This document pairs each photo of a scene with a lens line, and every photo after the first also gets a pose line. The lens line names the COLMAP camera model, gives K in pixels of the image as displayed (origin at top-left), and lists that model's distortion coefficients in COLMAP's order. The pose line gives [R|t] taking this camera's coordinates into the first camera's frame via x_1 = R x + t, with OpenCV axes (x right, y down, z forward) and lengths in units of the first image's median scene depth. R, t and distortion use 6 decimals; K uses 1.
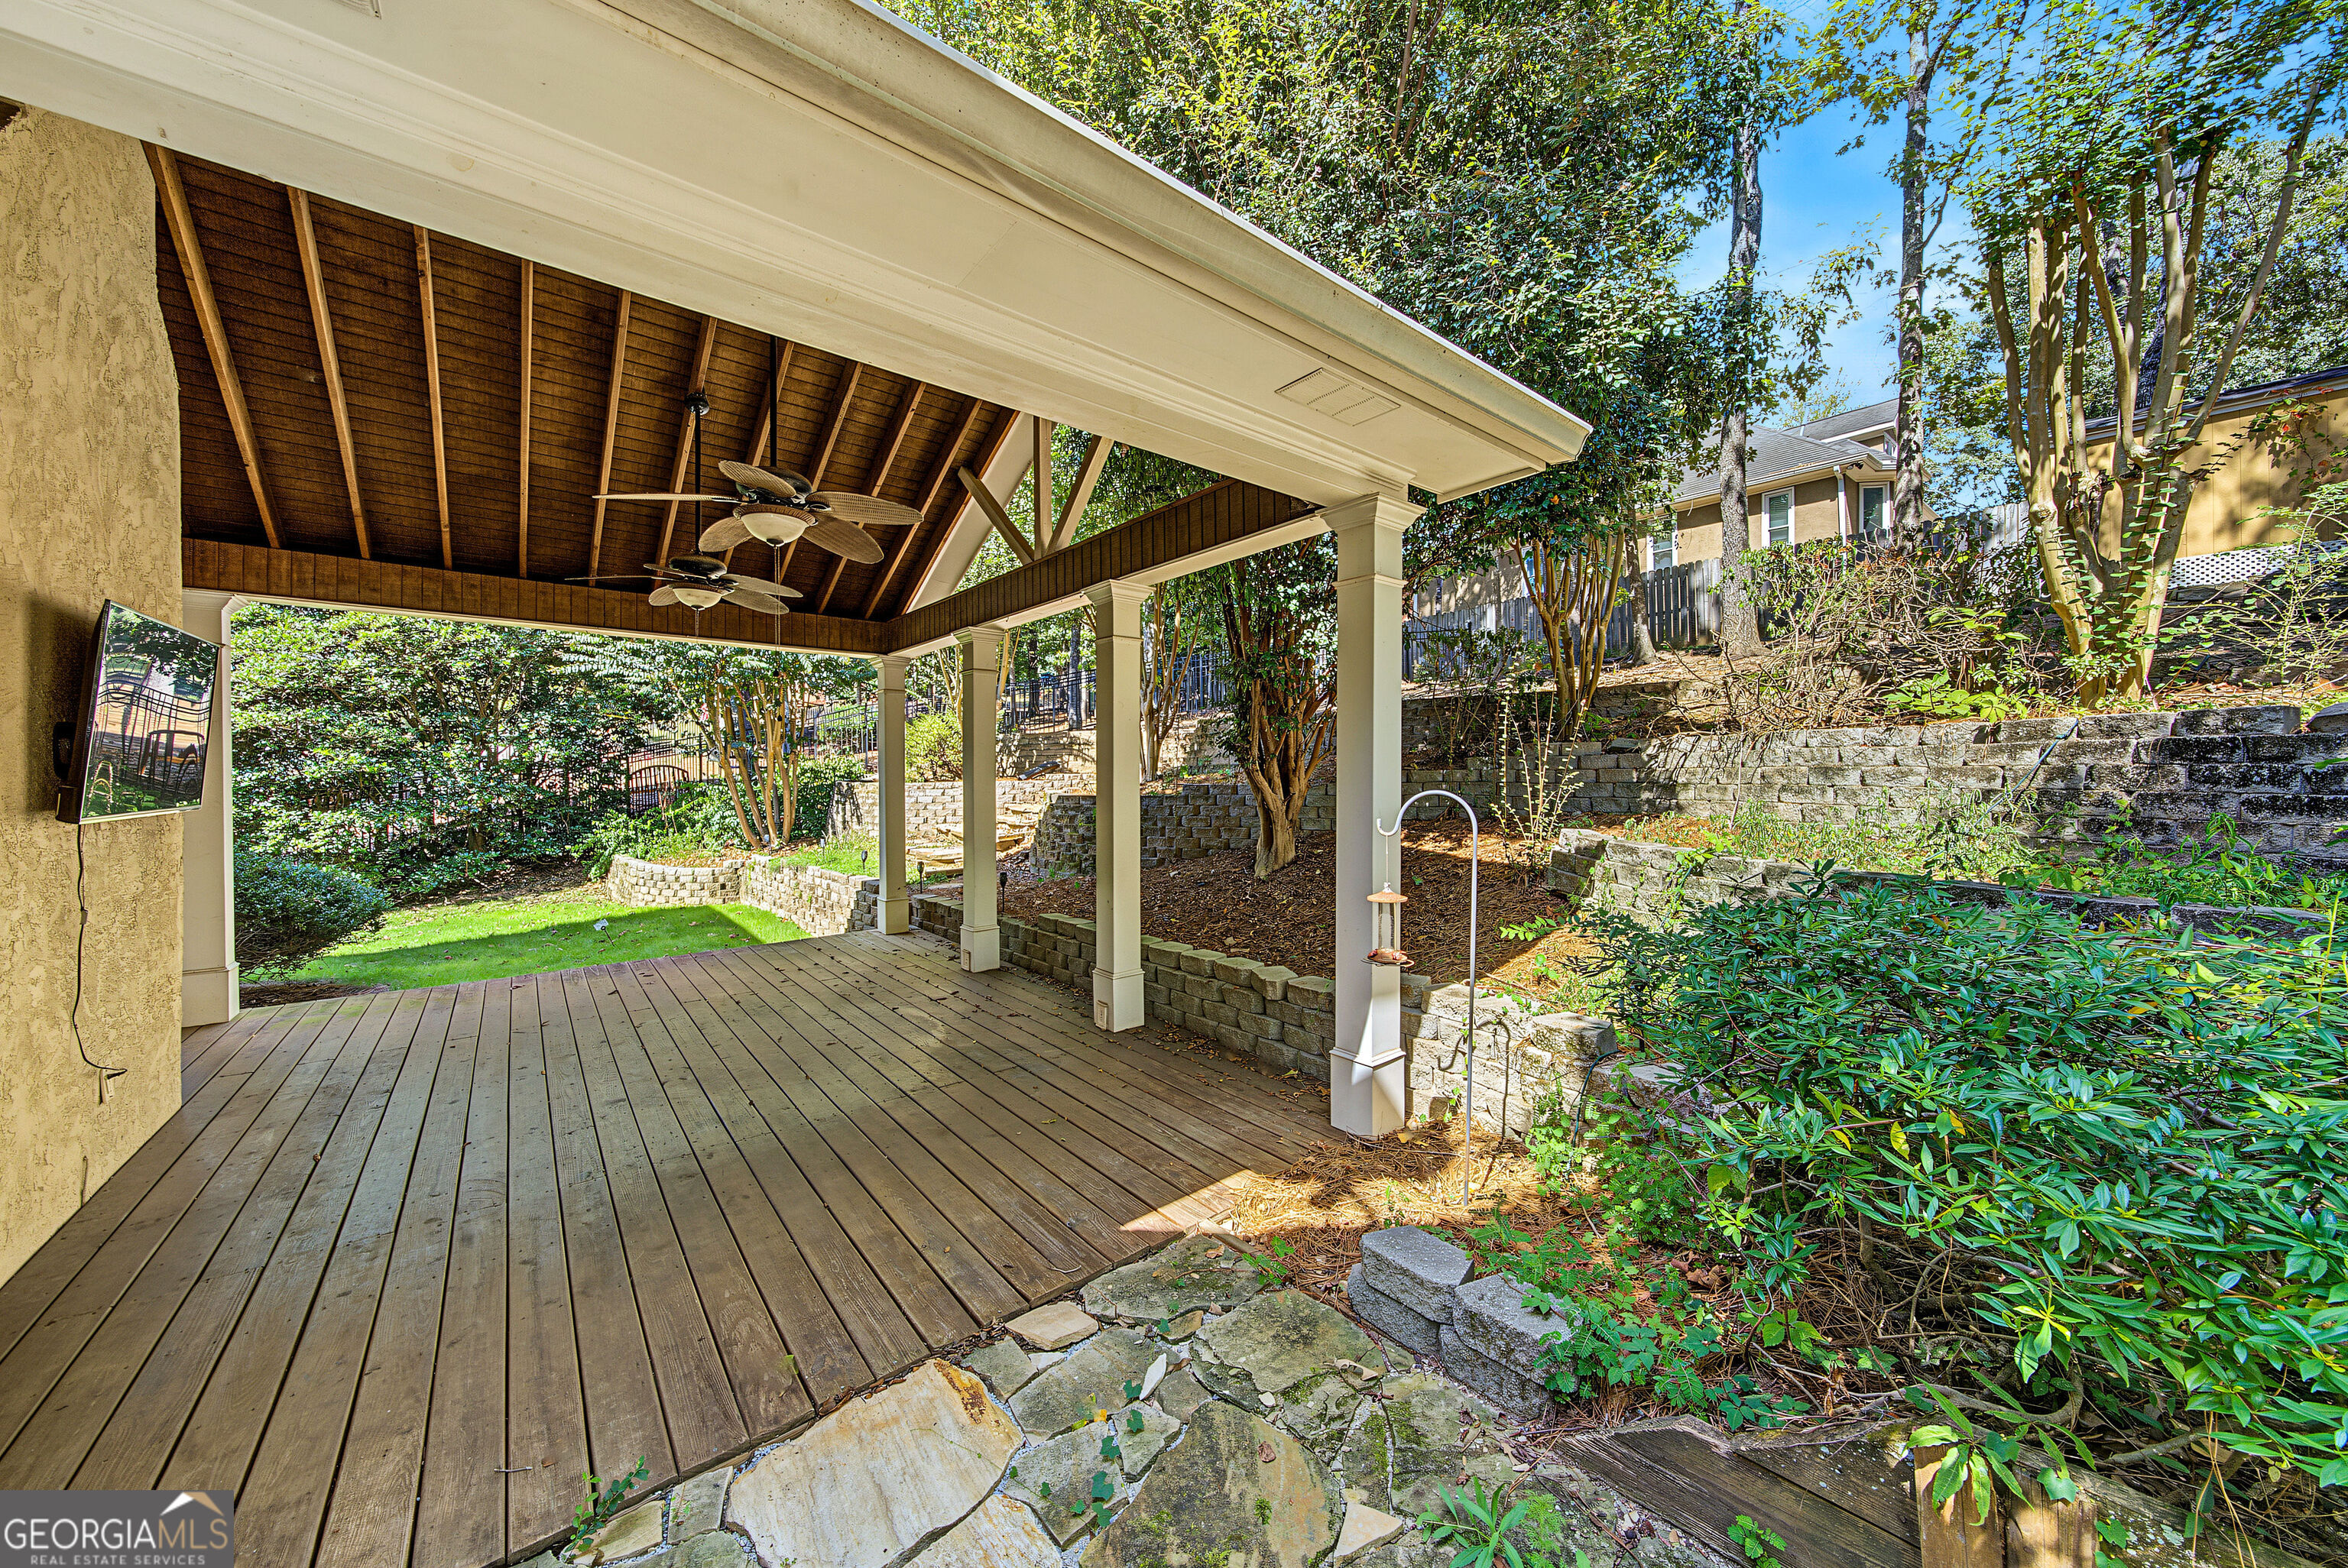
lens RADIAL K [[803.7, 0, 1177.0], [0, 803.7, 777.5], [0, 0, 1]] dist [-0.000054, -0.000011]
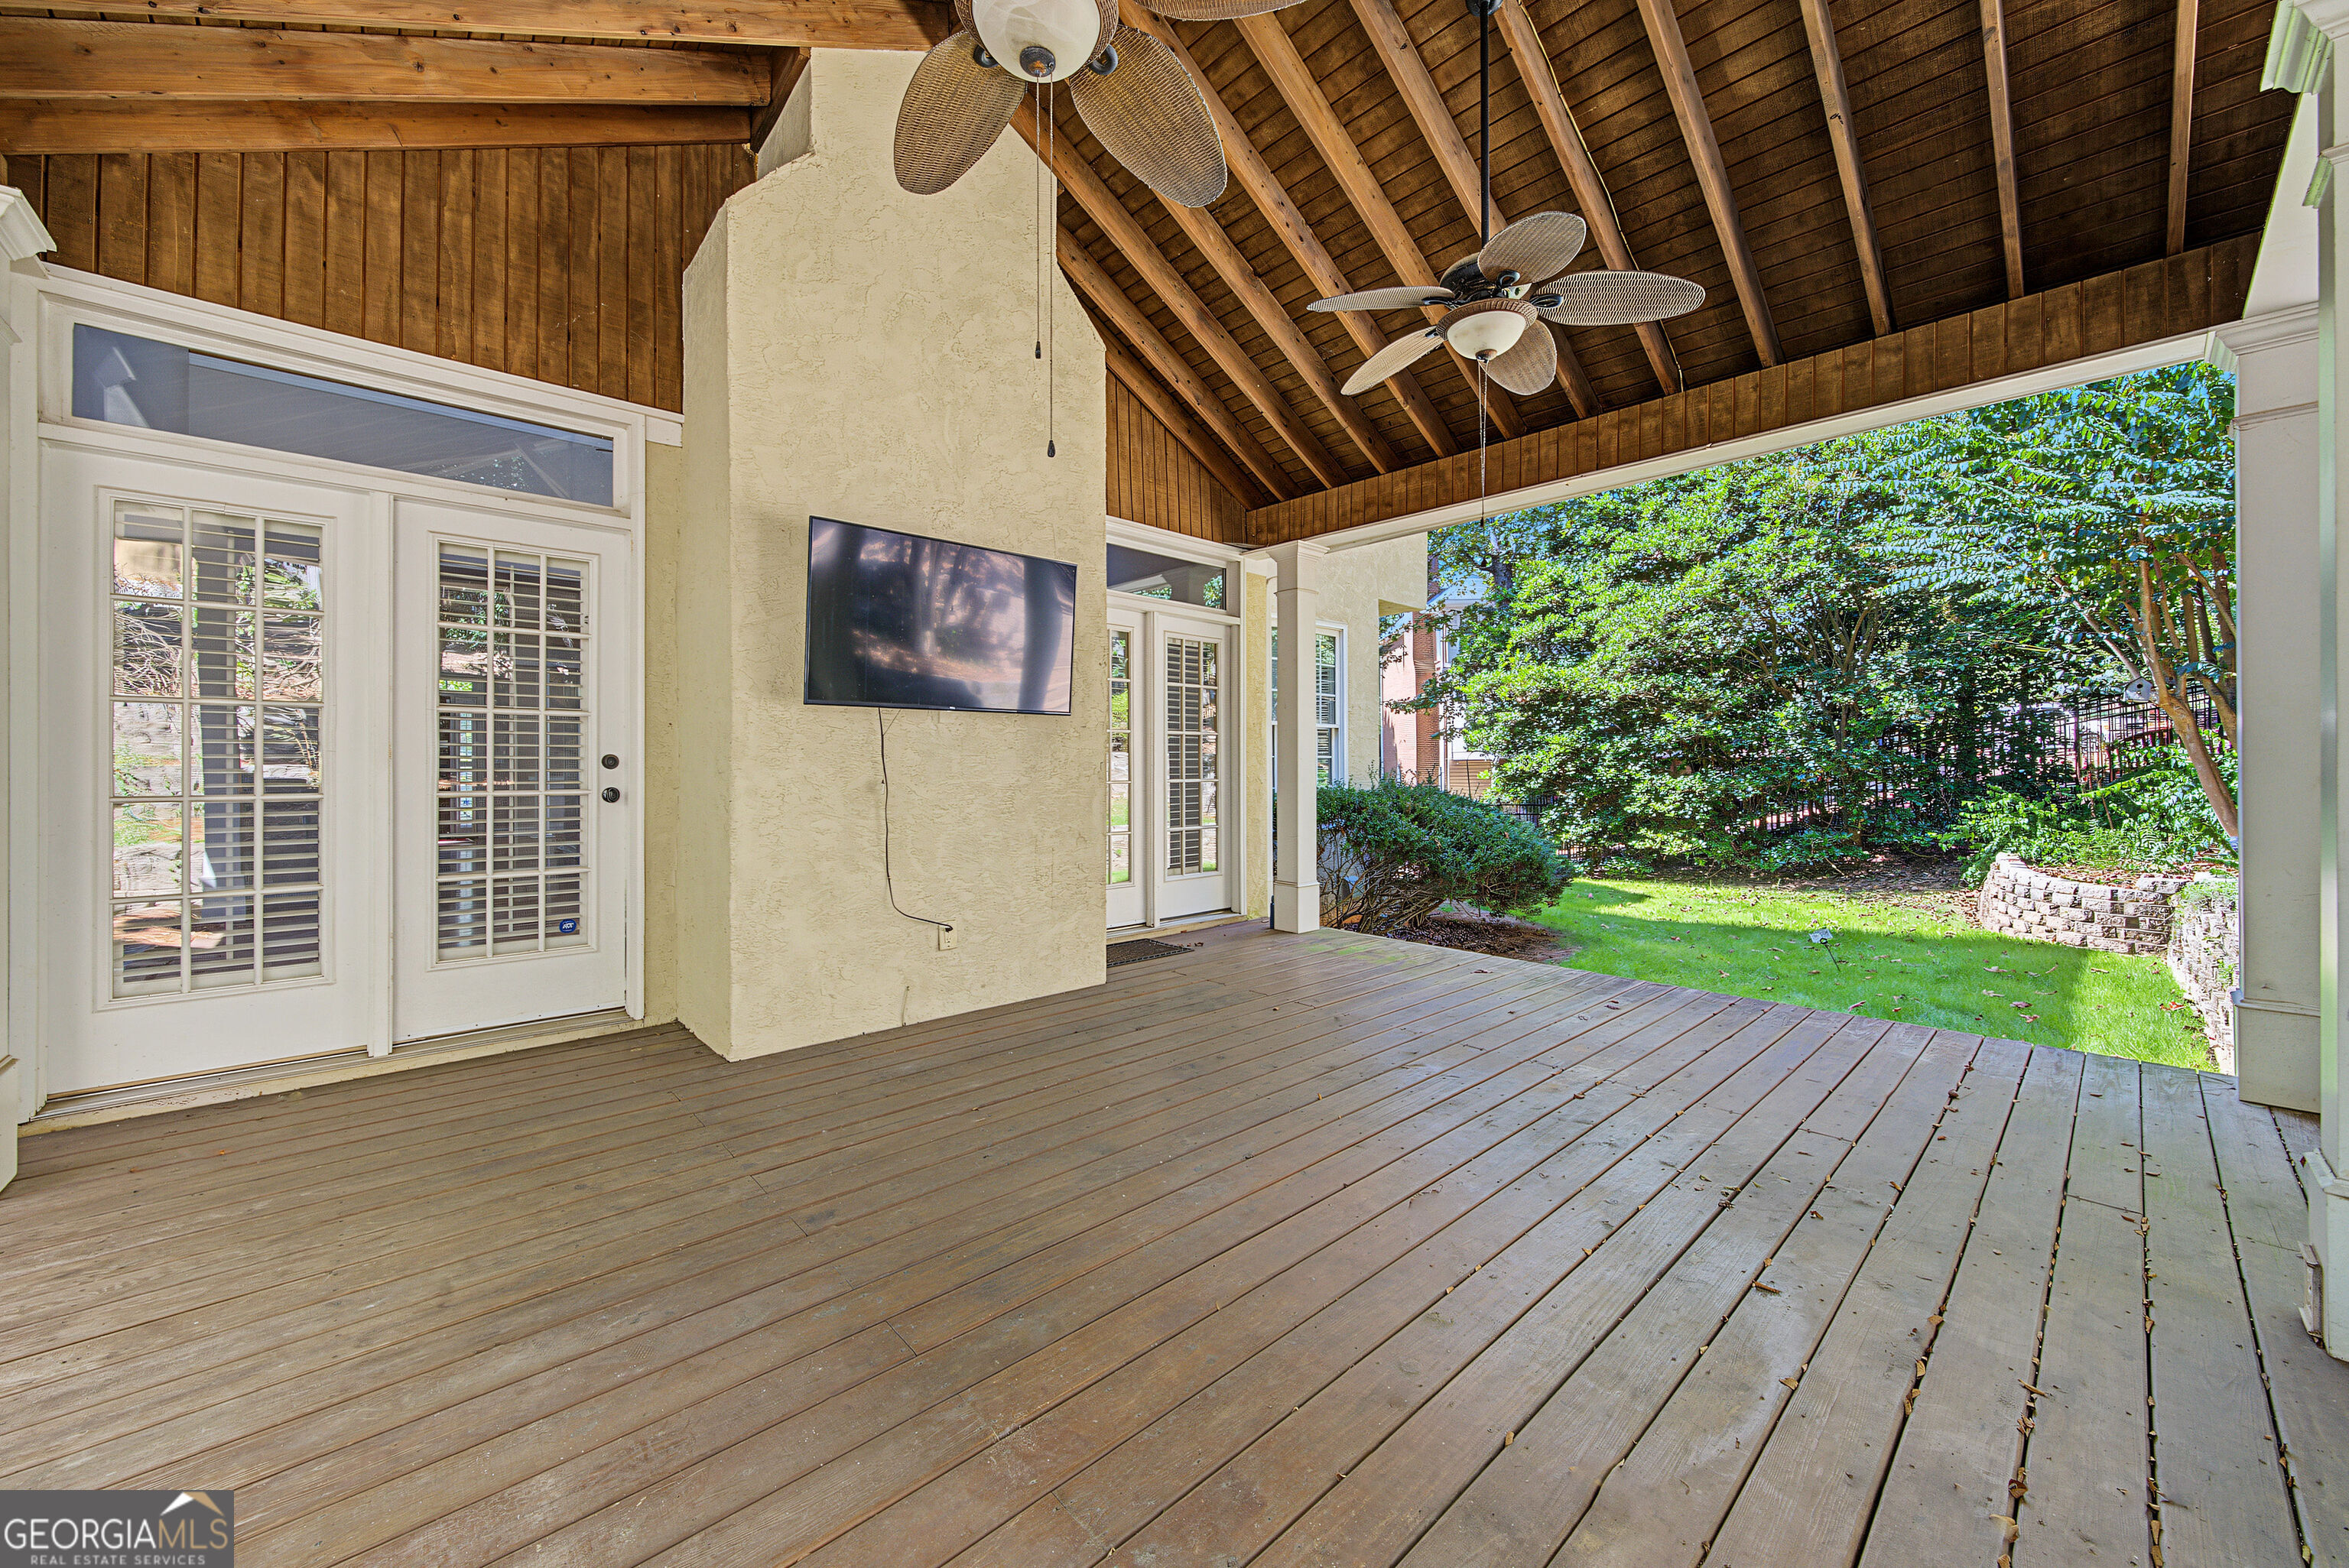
lens RADIAL K [[876.9, 0, 1174.3], [0, 876.9, 768.3], [0, 0, 1]] dist [-0.000262, -0.000032]
pose [[0.062599, 0.007139, -0.998013, -0.001055], [-0.005309, 0.999963, 0.006820, 0.028336], [0.998025, 0.004871, 0.062634, 0.303096]]
